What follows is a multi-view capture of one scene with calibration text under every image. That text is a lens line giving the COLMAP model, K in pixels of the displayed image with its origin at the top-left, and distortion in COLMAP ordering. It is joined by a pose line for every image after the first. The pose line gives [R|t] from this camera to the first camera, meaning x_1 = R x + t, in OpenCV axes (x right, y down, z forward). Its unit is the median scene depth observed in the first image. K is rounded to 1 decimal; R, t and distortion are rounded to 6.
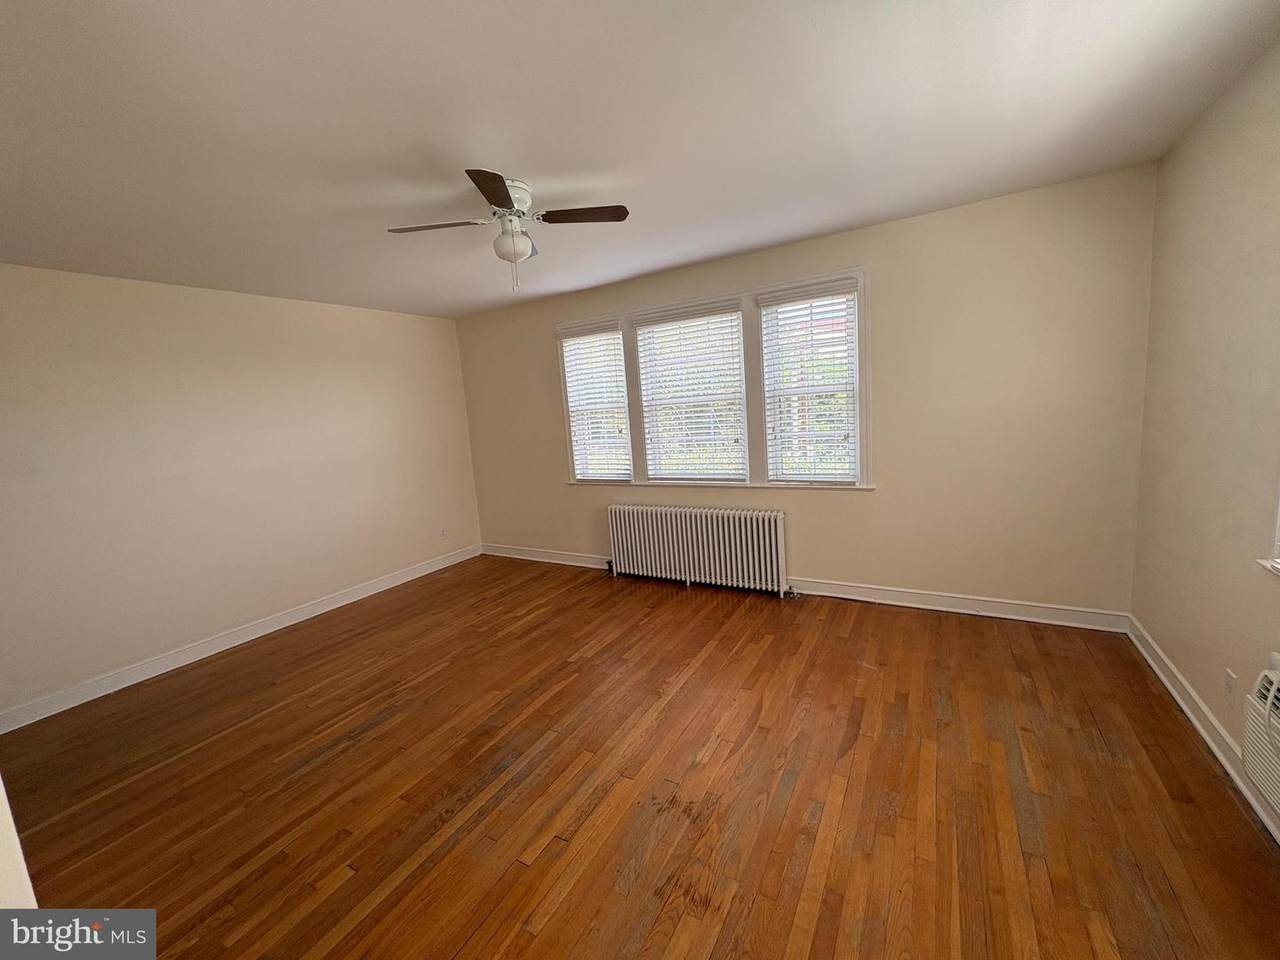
lens RADIAL K [[509.9, 0, 638.7], [0, 509.9, 480.3], [0, 0, 1]] dist [0.002528, 0.000226]
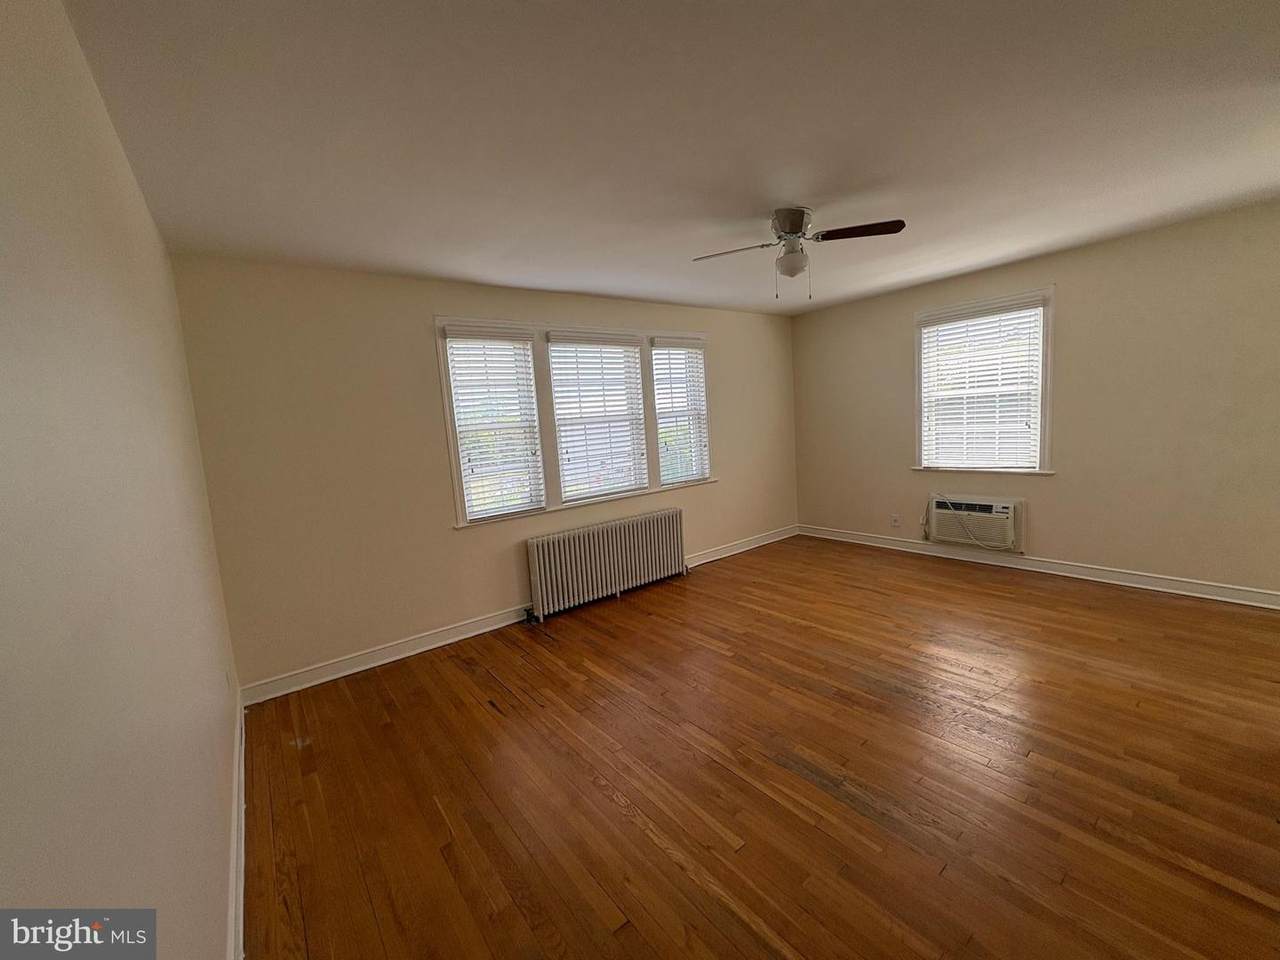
lens RADIAL K [[509.9, 0, 637.3], [0, 509.9, 475.7], [0, 0, 1]] dist [0.002528, 0.000226]
pose [[0.378146, -0.055004, 0.924111, -0.902217], [0.176705, 0.984168, -0.013729, -0.015097], [-0.908725, 0.168487, 0.381879, 0.574969]]
